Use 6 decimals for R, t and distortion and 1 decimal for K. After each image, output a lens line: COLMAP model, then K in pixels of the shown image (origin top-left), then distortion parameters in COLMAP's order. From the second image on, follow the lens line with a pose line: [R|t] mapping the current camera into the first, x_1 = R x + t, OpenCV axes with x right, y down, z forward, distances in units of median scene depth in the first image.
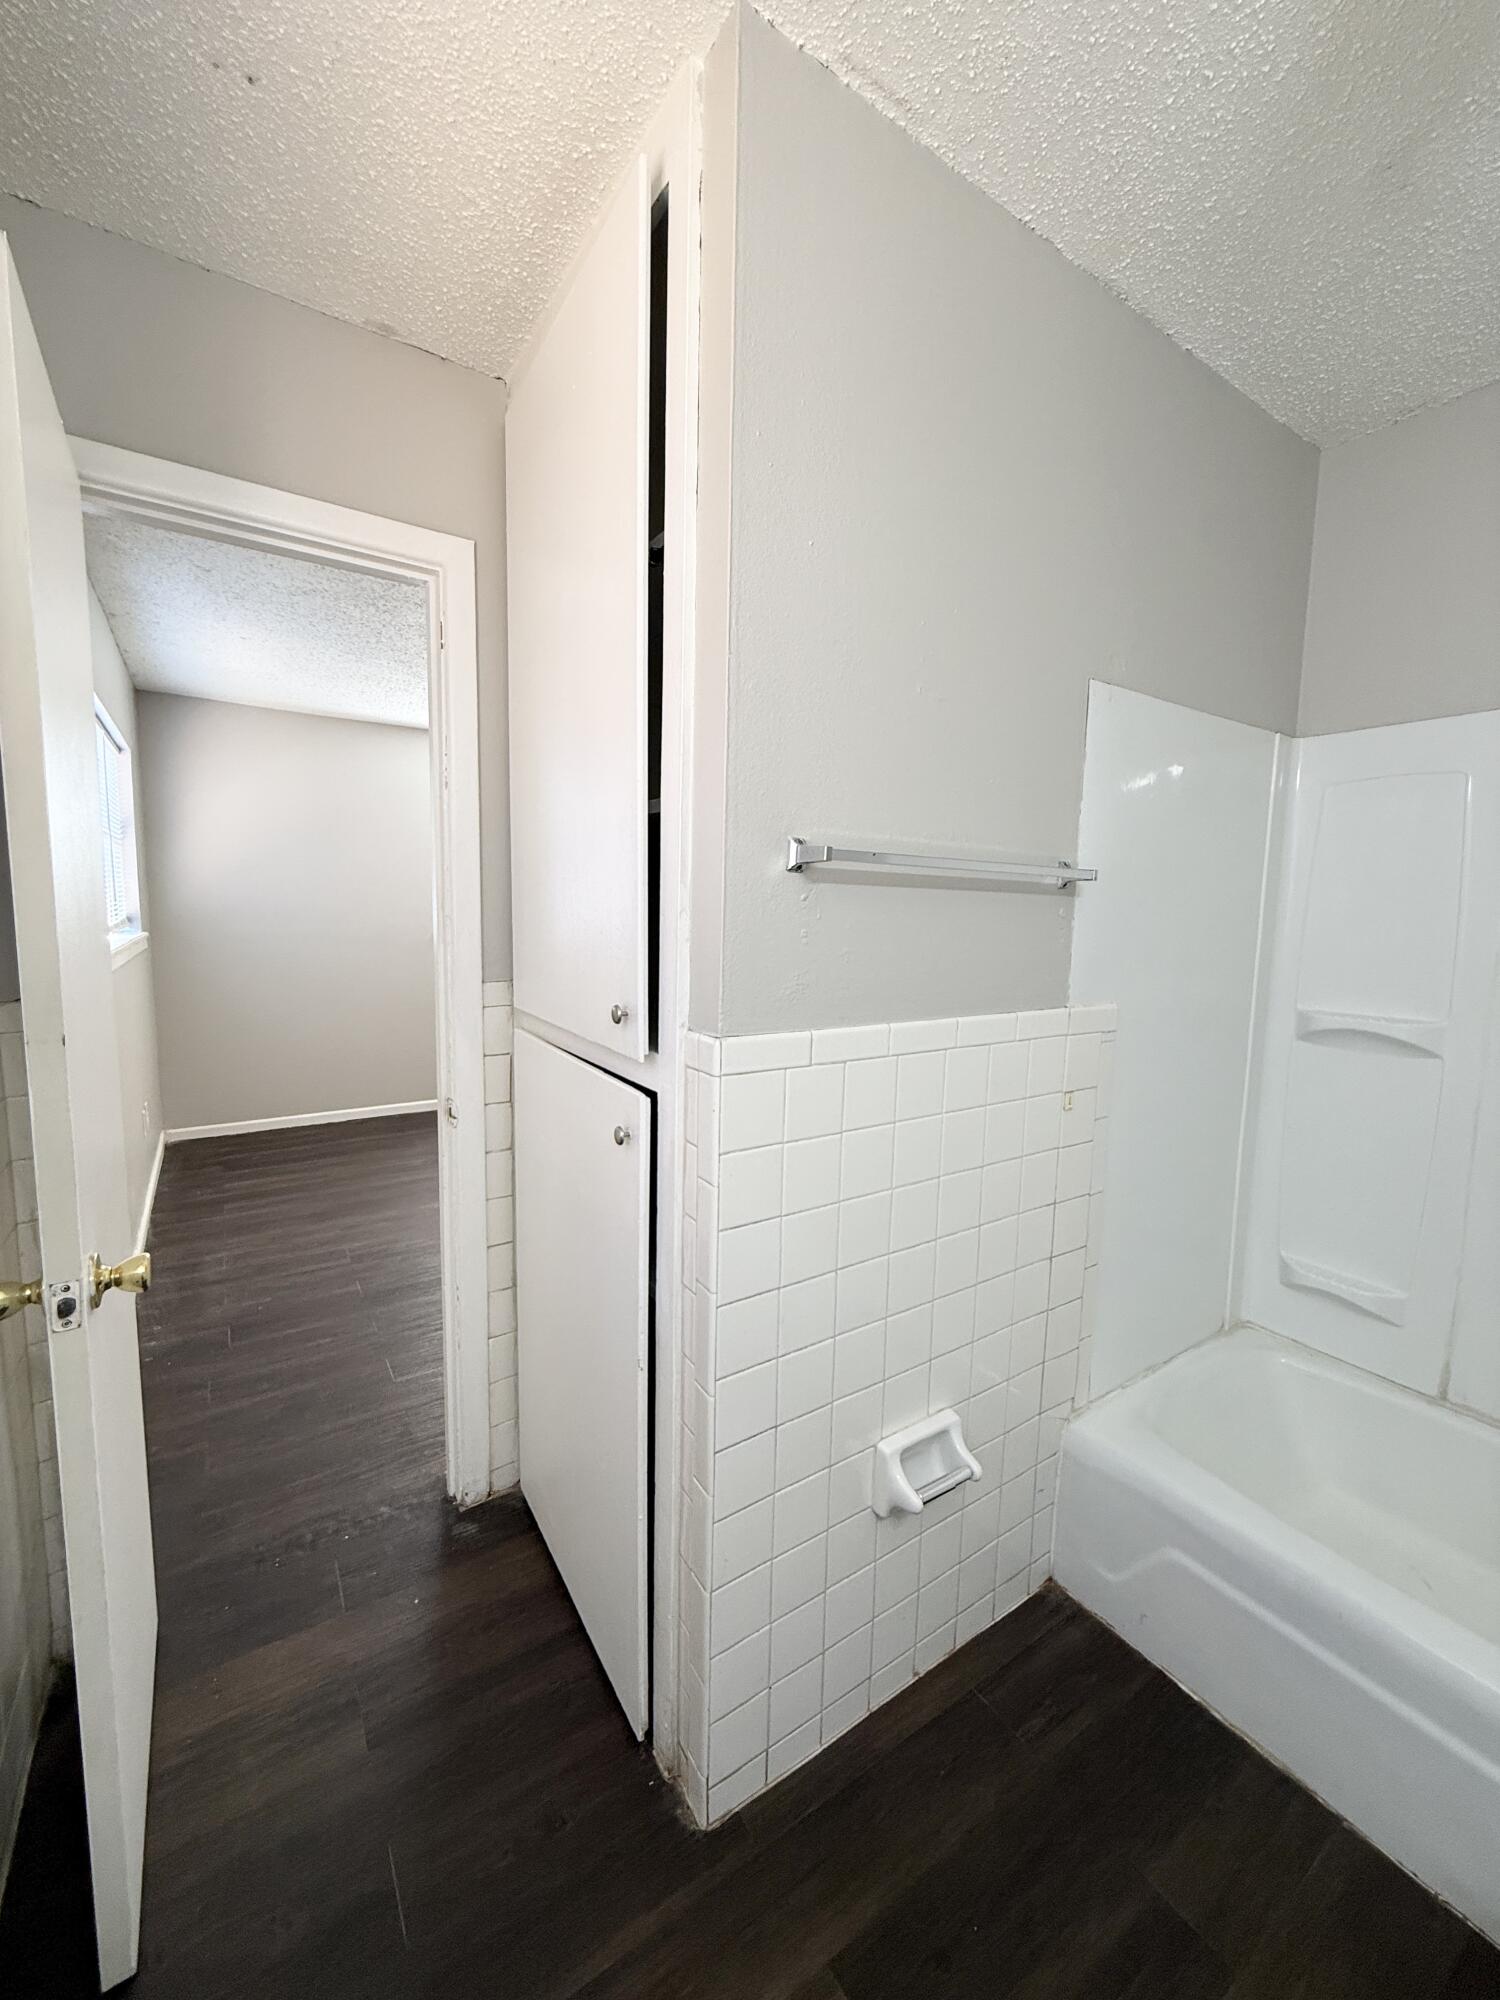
lens RADIAL K [[798.2, 0, 751.3], [0, 798.2, 991.3], [0, 0, 1]] dist [0.001115, -0.000087]
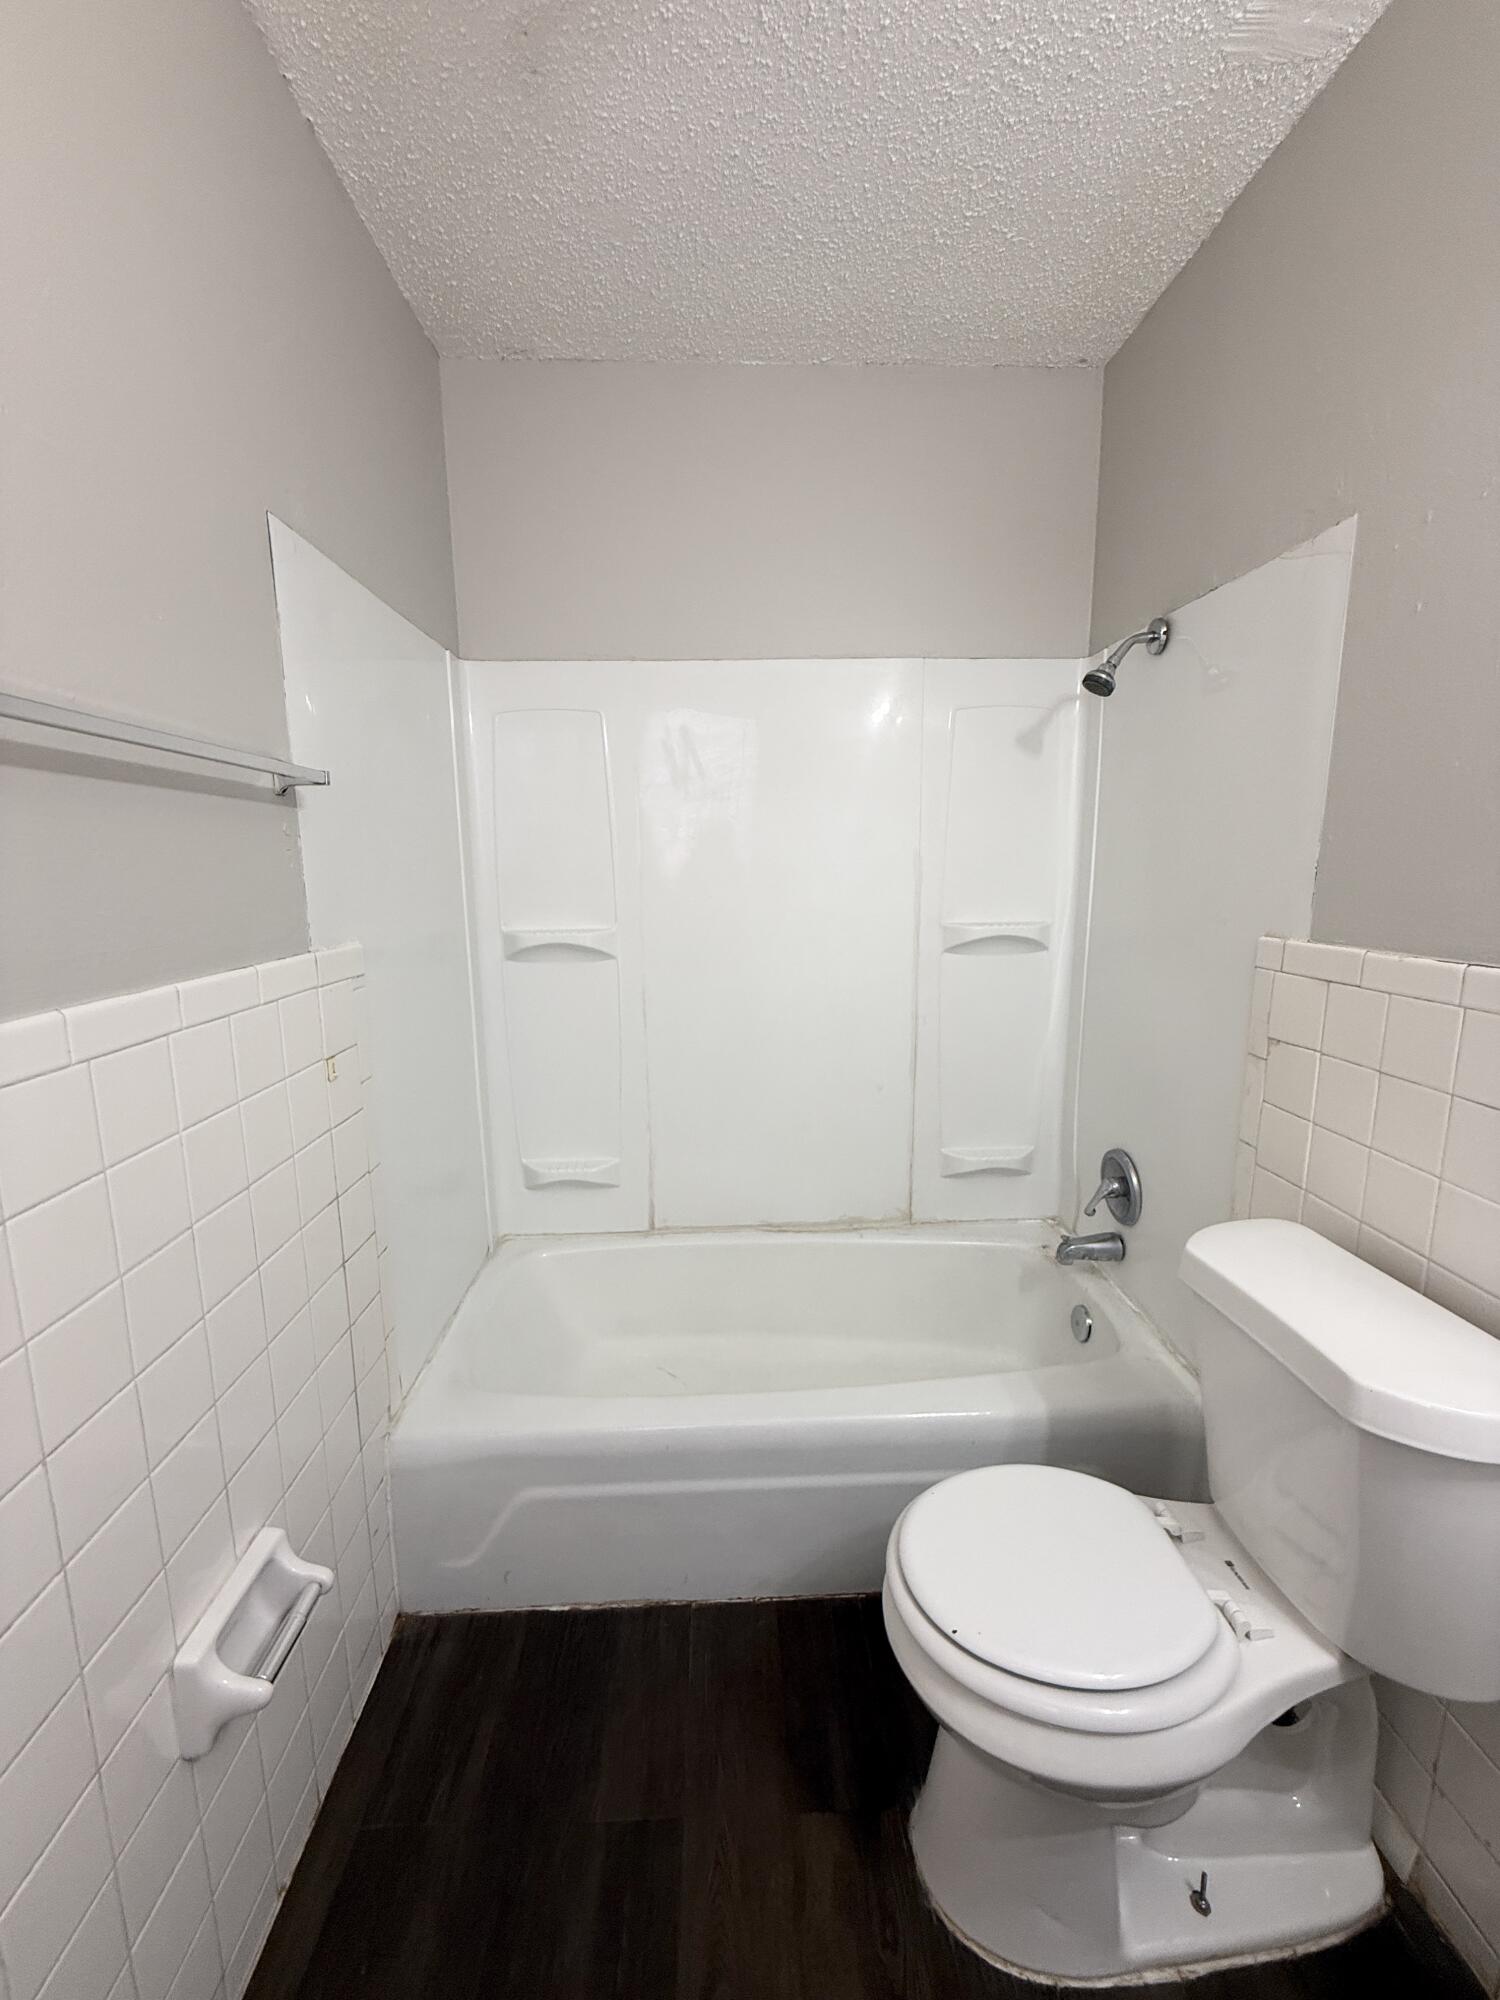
lens RADIAL K [[798.2, 0, 752.3], [0, 798.2, 995.5], [0, 0, 1]] dist [0.001115, -0.000087]
pose [[0.518066, -0.166266, 0.839025, -0.040354], [0.108100, 0.985787, 0.128602, 0.007798], [-0.848482, 0.024074, 0.528676, 0.210686]]
